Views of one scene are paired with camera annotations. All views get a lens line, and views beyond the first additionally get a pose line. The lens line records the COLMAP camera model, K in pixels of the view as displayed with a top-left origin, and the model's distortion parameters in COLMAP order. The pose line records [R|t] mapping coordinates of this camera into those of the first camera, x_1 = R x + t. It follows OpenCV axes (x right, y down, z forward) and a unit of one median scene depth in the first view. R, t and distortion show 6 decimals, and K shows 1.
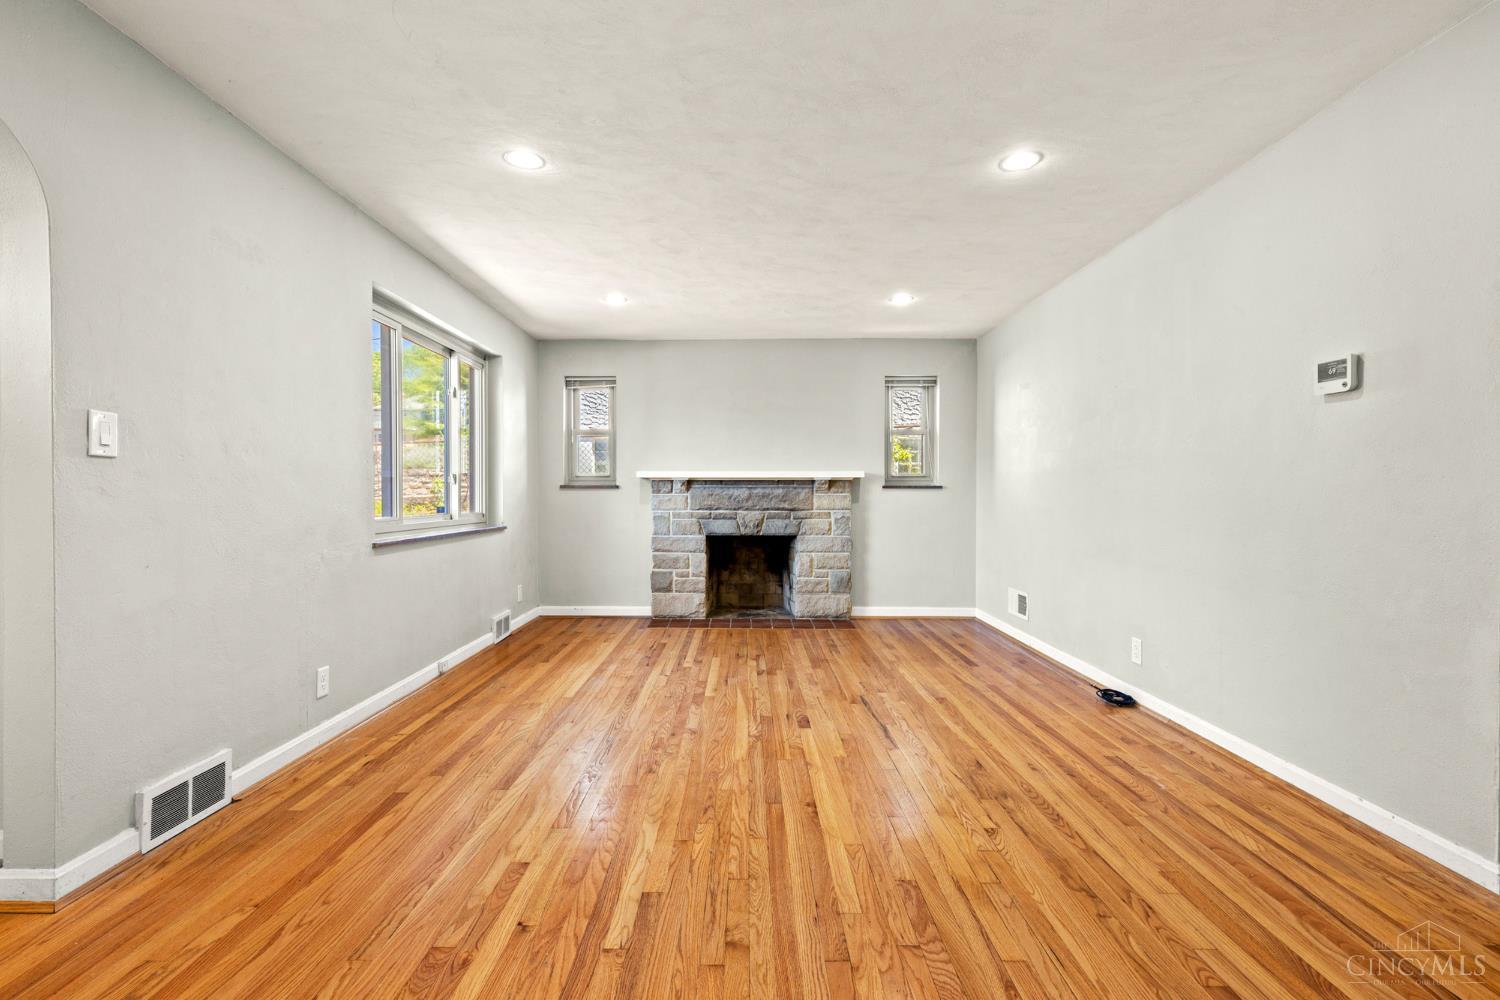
lens RADIAL K [[675.4, 0, 738.8], [0, 675.4, 505.3], [0, 0, 1]] dist [0.005101, -0.000577]
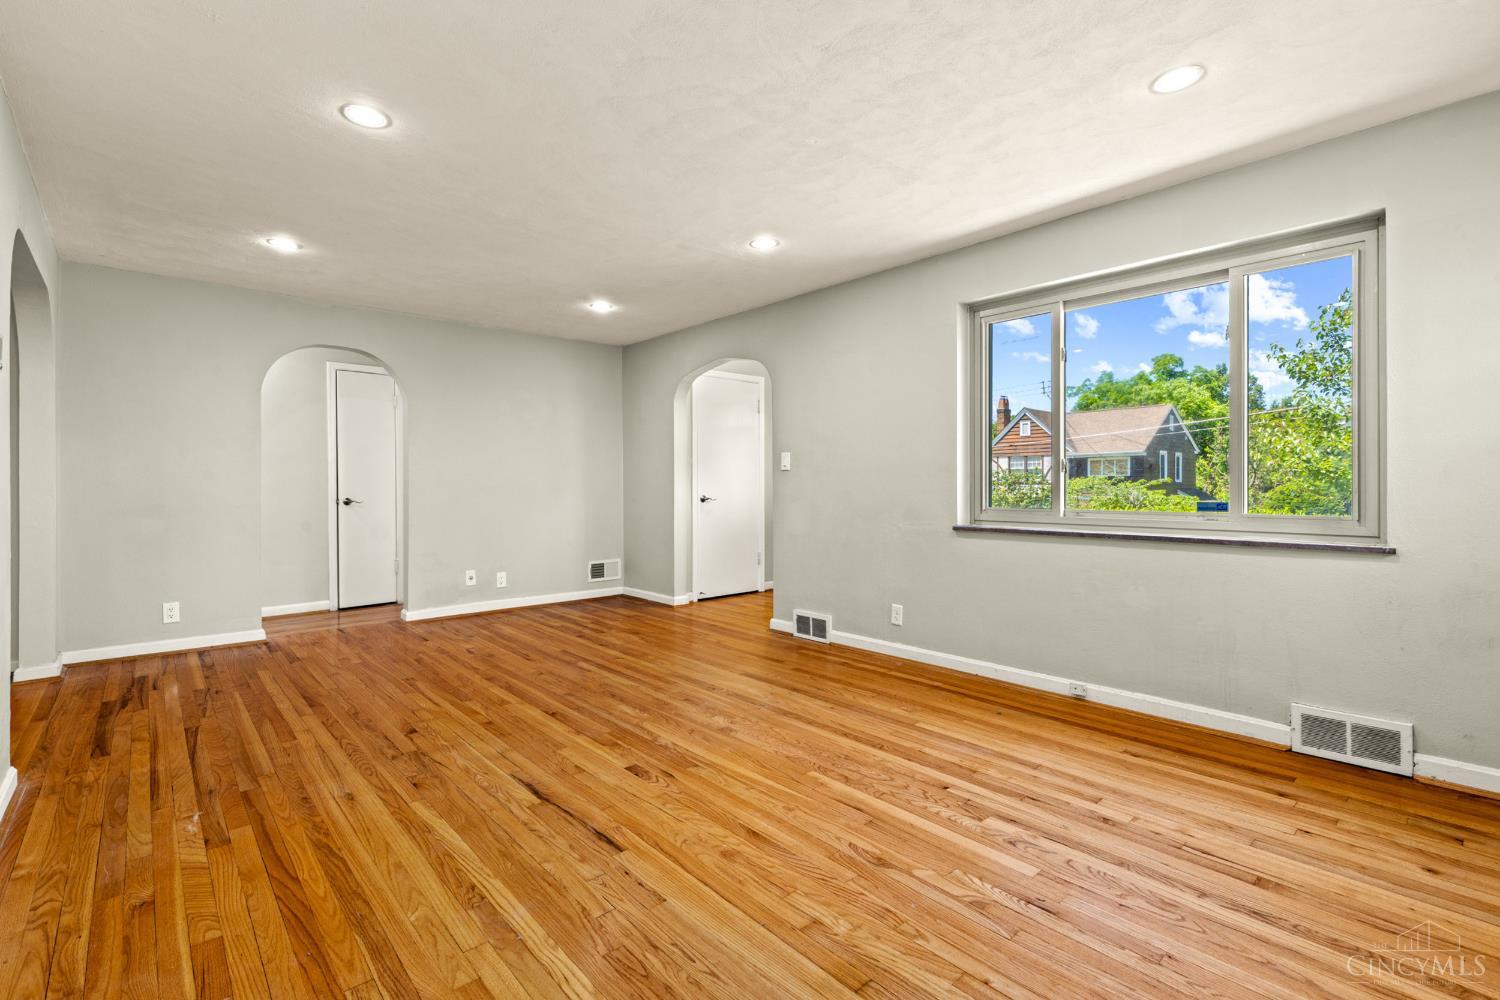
lens RADIAL K [[675.4, 0, 736.5], [0, 675.4, 486.5], [0, 0, 1]] dist [0.005101, -0.000577]
pose [[-0.745889, 0.002092, -0.666067, 0.607121], [-0.009287, 0.999865, 0.013540, -0.029006], [0.666005, 0.016285, -0.745769, 1.868454]]
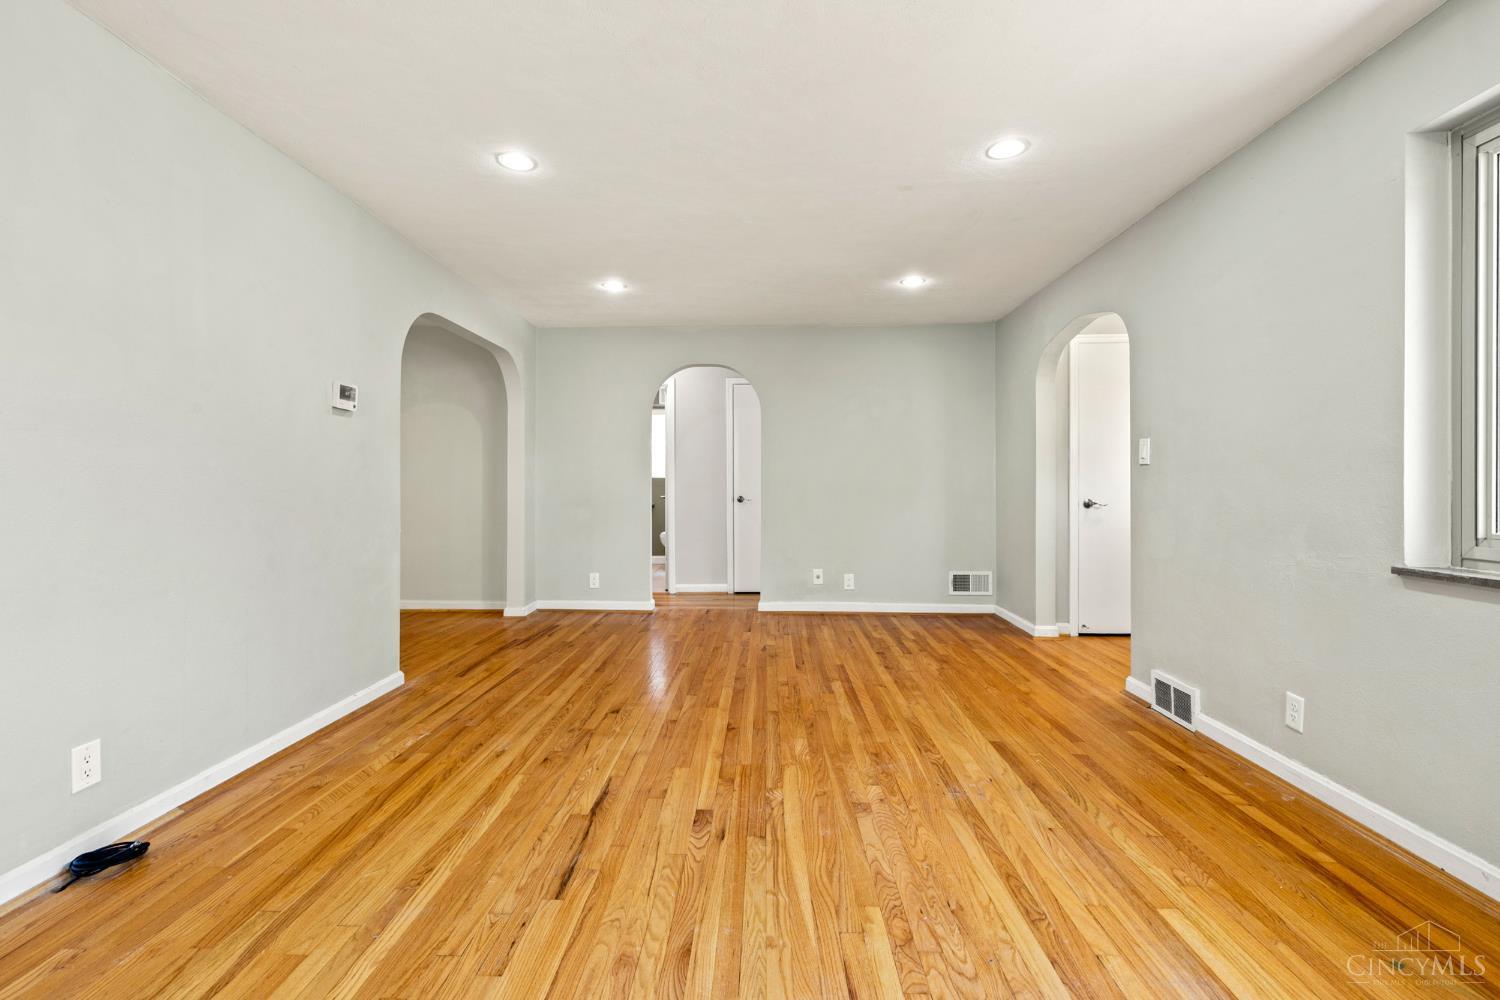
lens RADIAL K [[675.4, 0, 733.9], [0, 675.4, 486.2], [0, 0, 1]] dist [0.005101, -0.000577]
pose [[-0.999270, -0.002223, 0.038147, 0.044007], [-0.001539, 0.999838, 0.017960, -0.030946], [-0.038180, 0.017888, -0.999111, 1.880923]]
